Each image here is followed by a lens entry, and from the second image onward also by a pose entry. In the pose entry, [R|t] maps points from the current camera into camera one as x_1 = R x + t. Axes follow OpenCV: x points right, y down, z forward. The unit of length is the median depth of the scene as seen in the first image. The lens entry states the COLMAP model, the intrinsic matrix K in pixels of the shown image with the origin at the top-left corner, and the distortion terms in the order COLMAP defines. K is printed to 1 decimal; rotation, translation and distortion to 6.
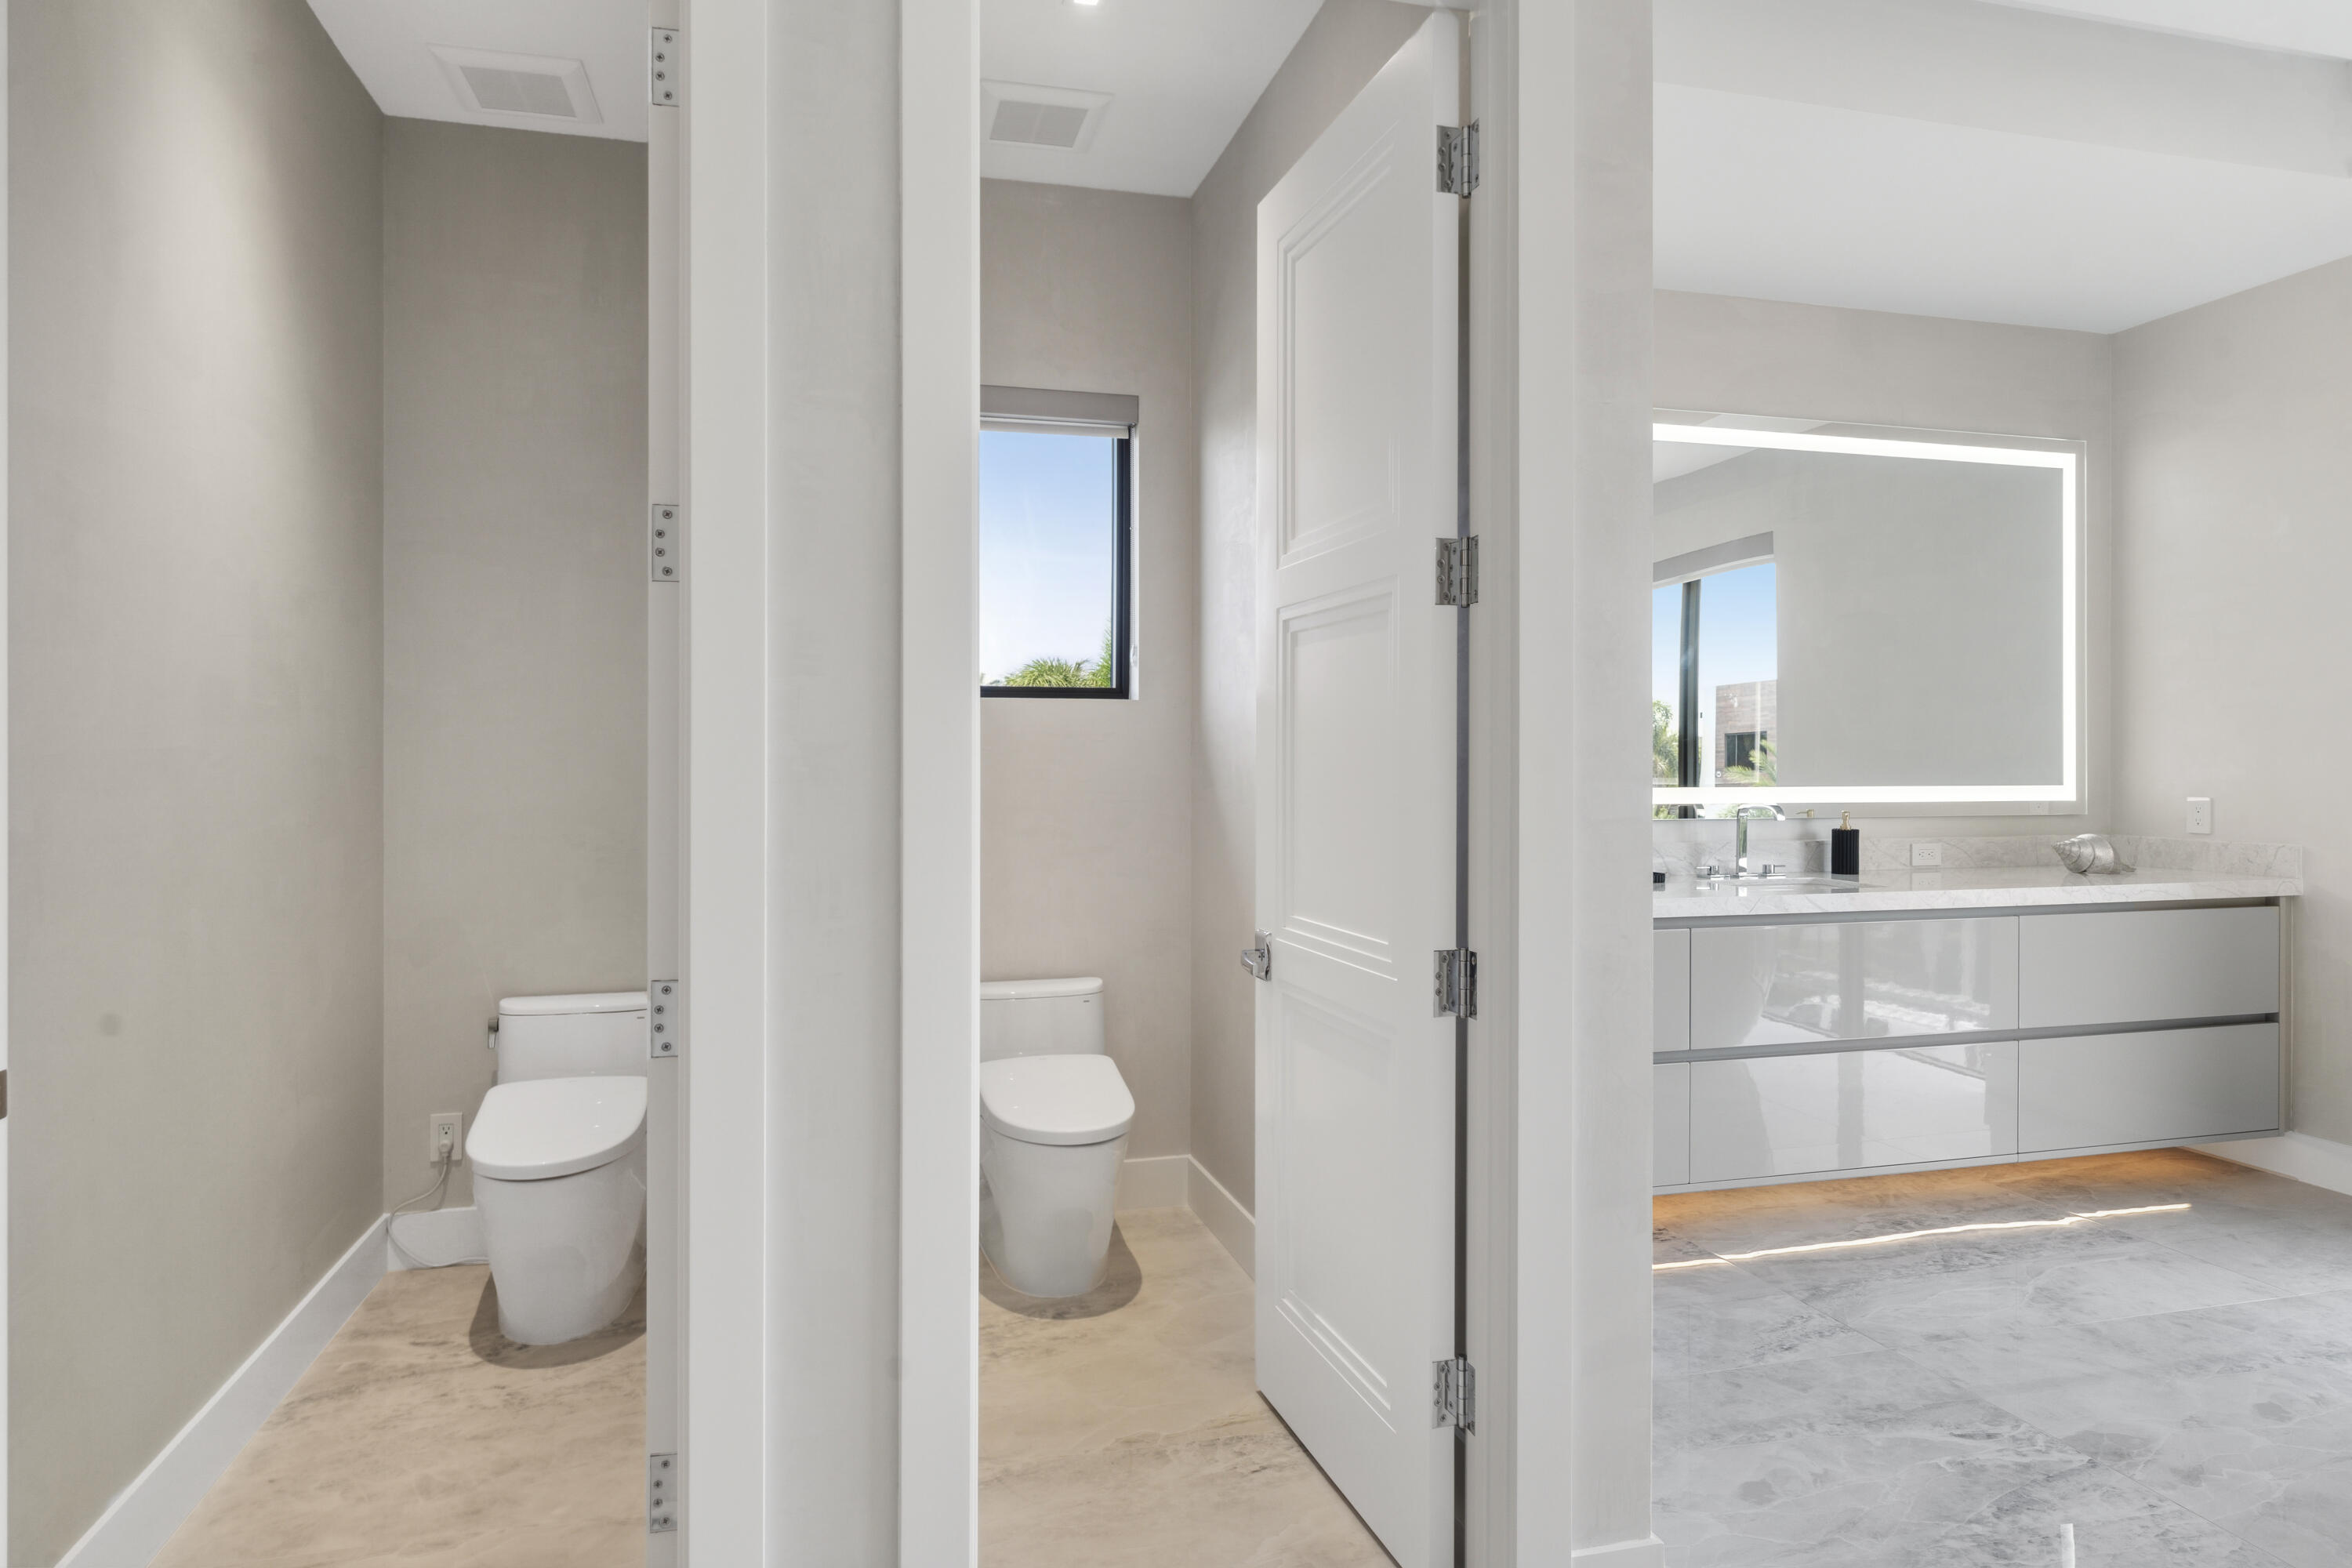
lens RADIAL K [[1375.9, 0, 1171.9], [0, 1375.9, 772.1], [0, 0, 1]] dist [-0.000749, -0.000203]
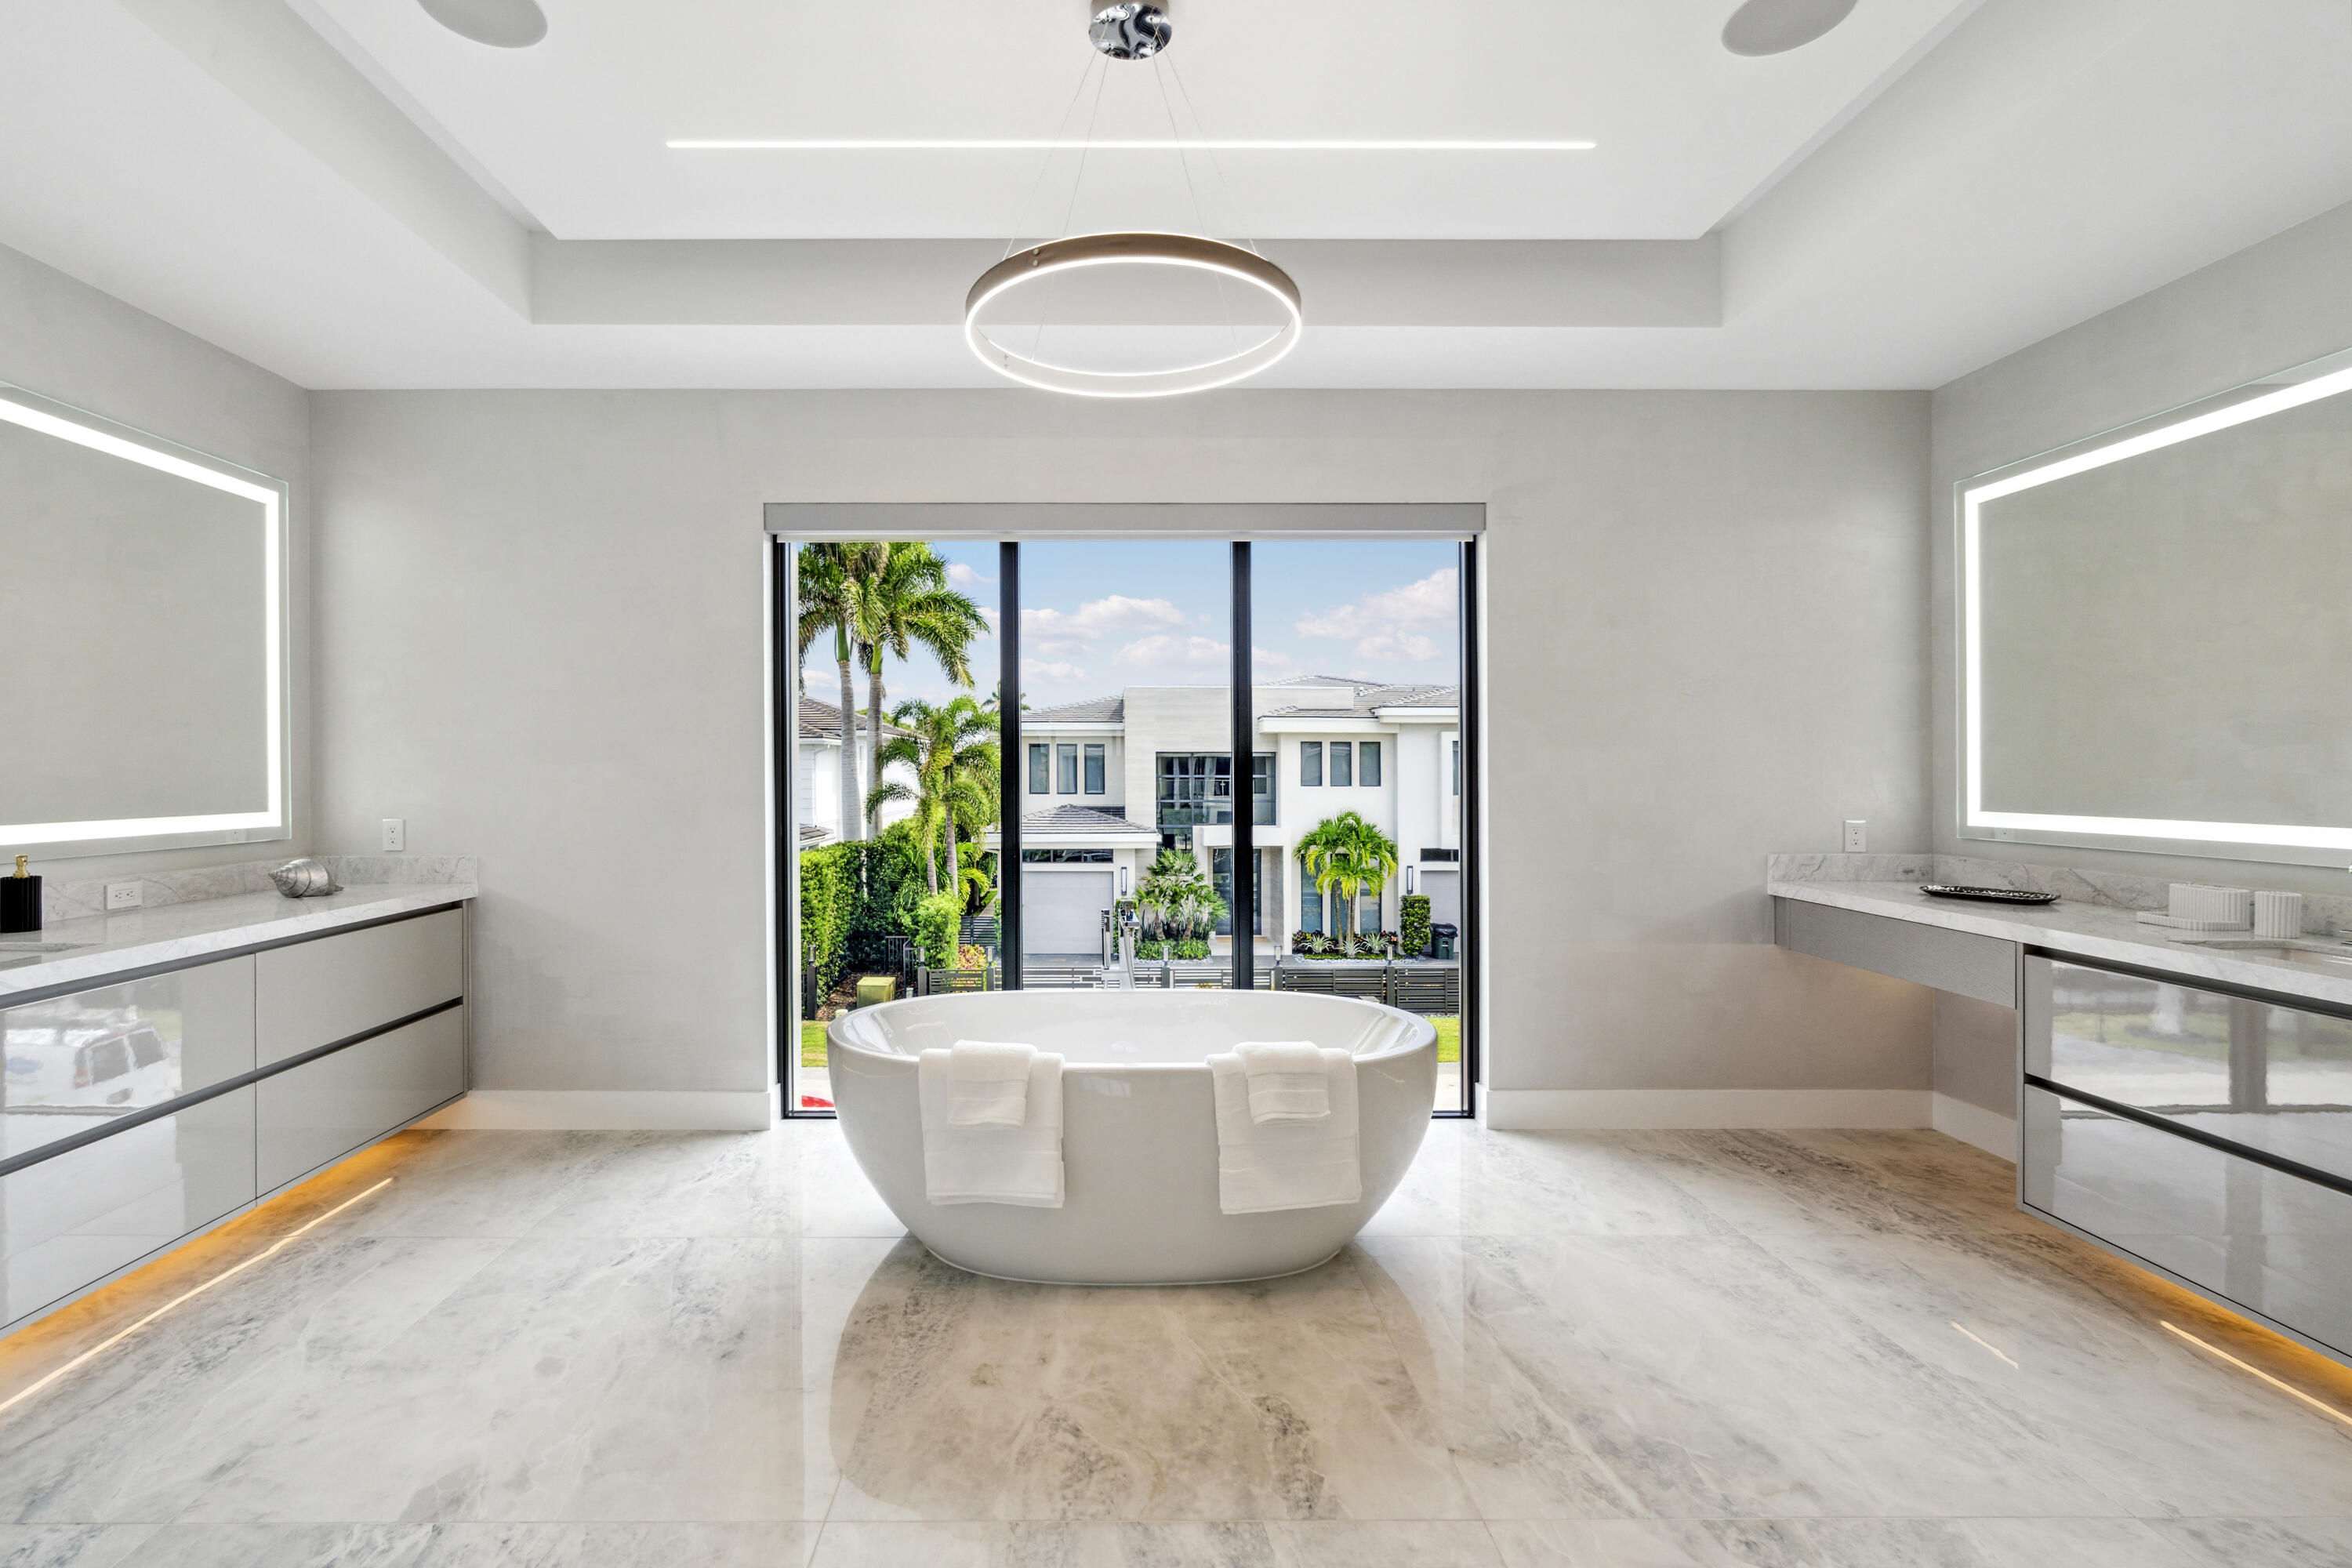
lens RADIAL K [[1072.9, 0, 1067.9], [0, 1072.9, 772.9], [0, 0, 1]] dist [-0.009105, 0.003755]
pose [[0.266379, -0.003631, 0.963862, 0.041907], [0.008485, 0.999963, 0.001422, -0.017765], [-0.963831, 0.007799, 0.266400, 0.236203]]
